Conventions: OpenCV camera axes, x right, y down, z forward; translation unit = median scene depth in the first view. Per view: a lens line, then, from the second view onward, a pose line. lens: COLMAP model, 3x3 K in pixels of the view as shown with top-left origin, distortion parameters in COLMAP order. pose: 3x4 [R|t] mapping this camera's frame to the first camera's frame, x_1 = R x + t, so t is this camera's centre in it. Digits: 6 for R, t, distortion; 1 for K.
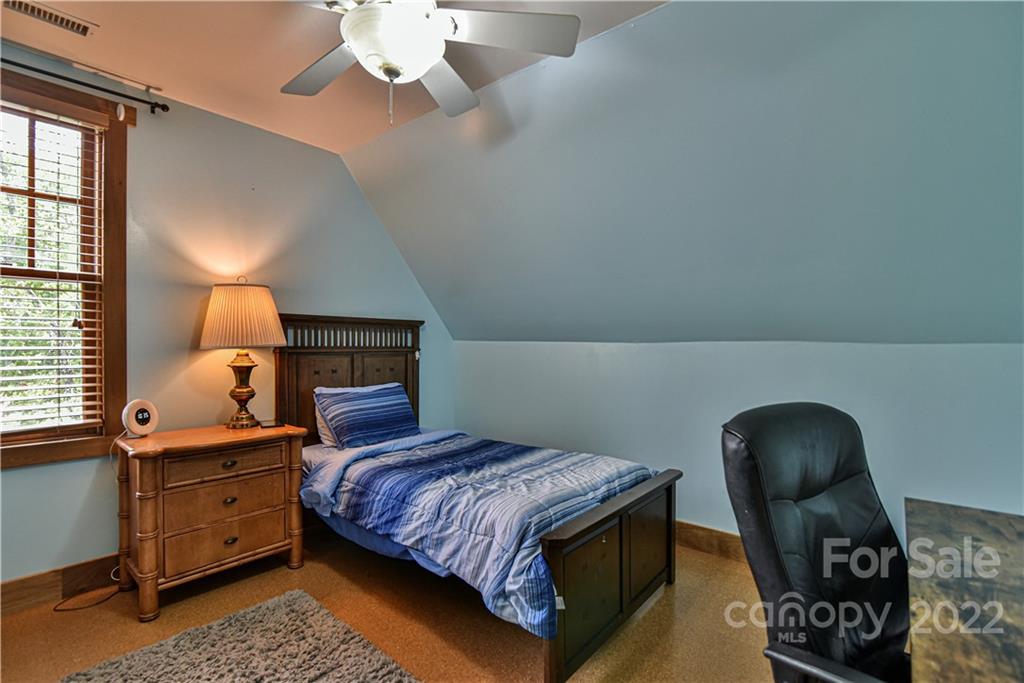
lens RADIAL K [[472.9, 0, 512.0], [0, 472.9, 341.5], [0, 0, 1]] dist [-0.015470, -0.000348]
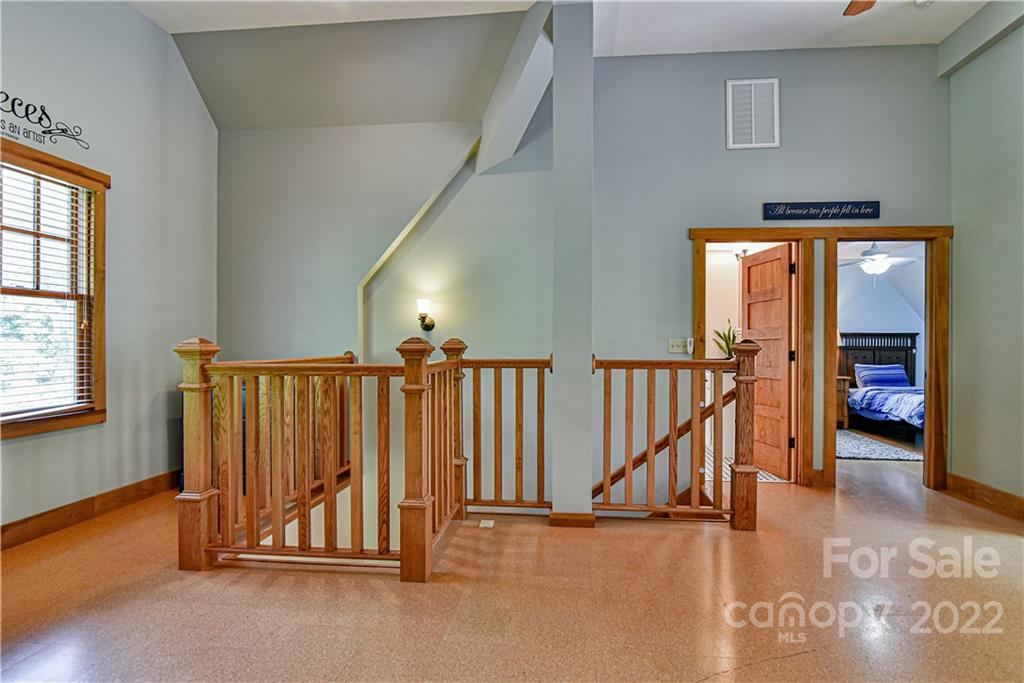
lens RADIAL K [[522.0, 0, 512.0], [0, 522.0, 341.5], [0, 0, 1]] dist [-0.022724, -0.000122]
pose [[0.547440, 0.001939, -0.836843, 0.778846], [-0.002164, 0.999997, 0.000901, -0.009321], [0.836842, 0.001318, 0.547442, -1.784832]]
